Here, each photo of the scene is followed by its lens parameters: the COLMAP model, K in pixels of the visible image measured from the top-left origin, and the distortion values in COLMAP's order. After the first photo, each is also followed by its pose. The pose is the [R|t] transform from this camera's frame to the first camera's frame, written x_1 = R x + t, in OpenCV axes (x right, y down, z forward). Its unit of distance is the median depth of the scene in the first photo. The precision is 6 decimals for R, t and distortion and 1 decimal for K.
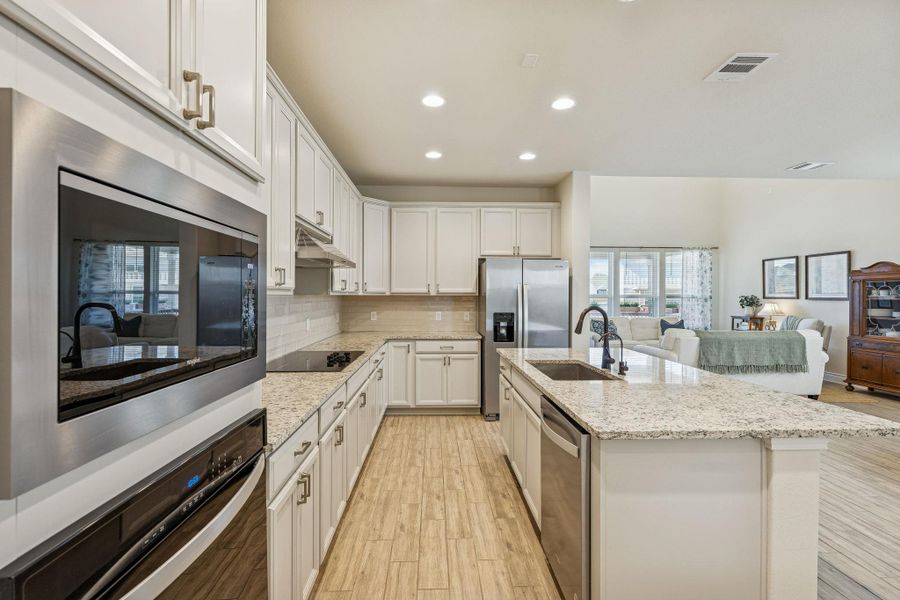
lens RADIAL K [[421.1, 0, 449.1], [0, 421.1, 296.4], [0, 0, 1]] dist [0.001613, 0.000029]
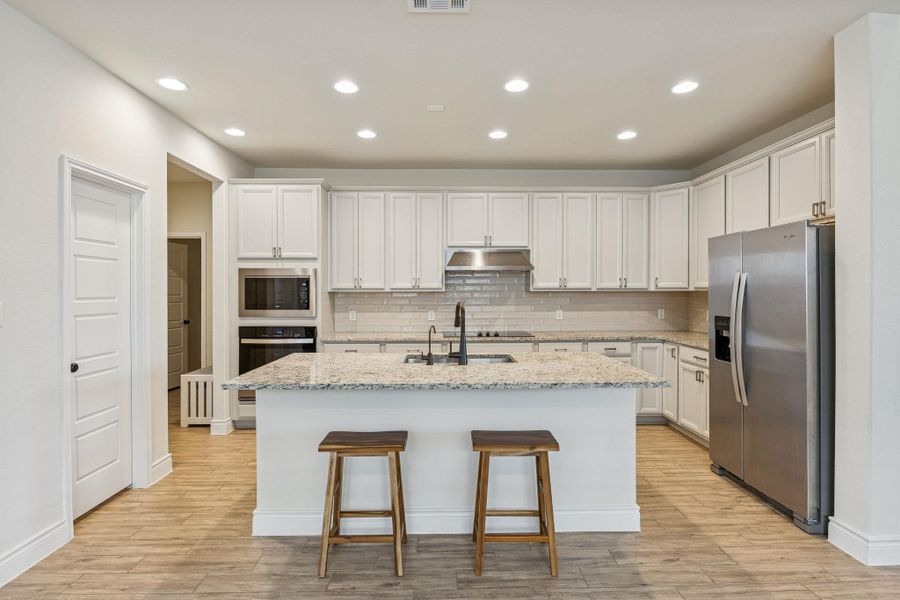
lens RADIAL K [[439.5, 0, 449.4], [0, 439.5, 295.4], [0, 0, 1]] dist [-0.010898, 0.000065]
pose [[-0.016132, 0.006618, -0.999848, 0.803084], [0.000877, 0.999978, 0.006604, 0.000404], [0.999869, -0.000770, -0.016138, 0.563773]]
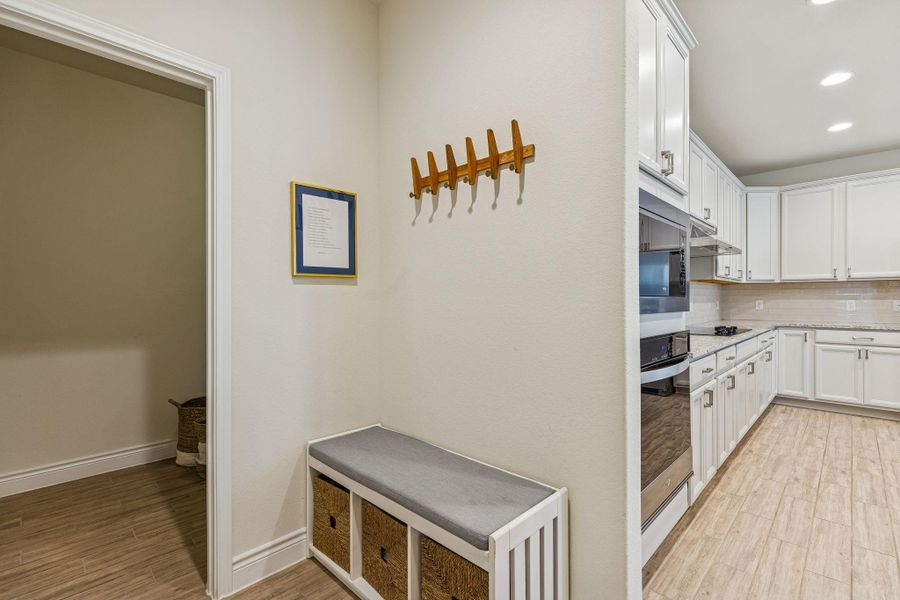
lens RADIAL K [[405.5, 0, 450.0], [0, 405.5, 300.0], [0, 0, 1]] dist [-0.000673, -0.000081]
pose [[0.682659, -0.002560, -0.730733, 0.024841], [0.002830, 0.999996, -0.000860, 0.038791], [0.730732, -0.001481, 0.682663, -0.212078]]
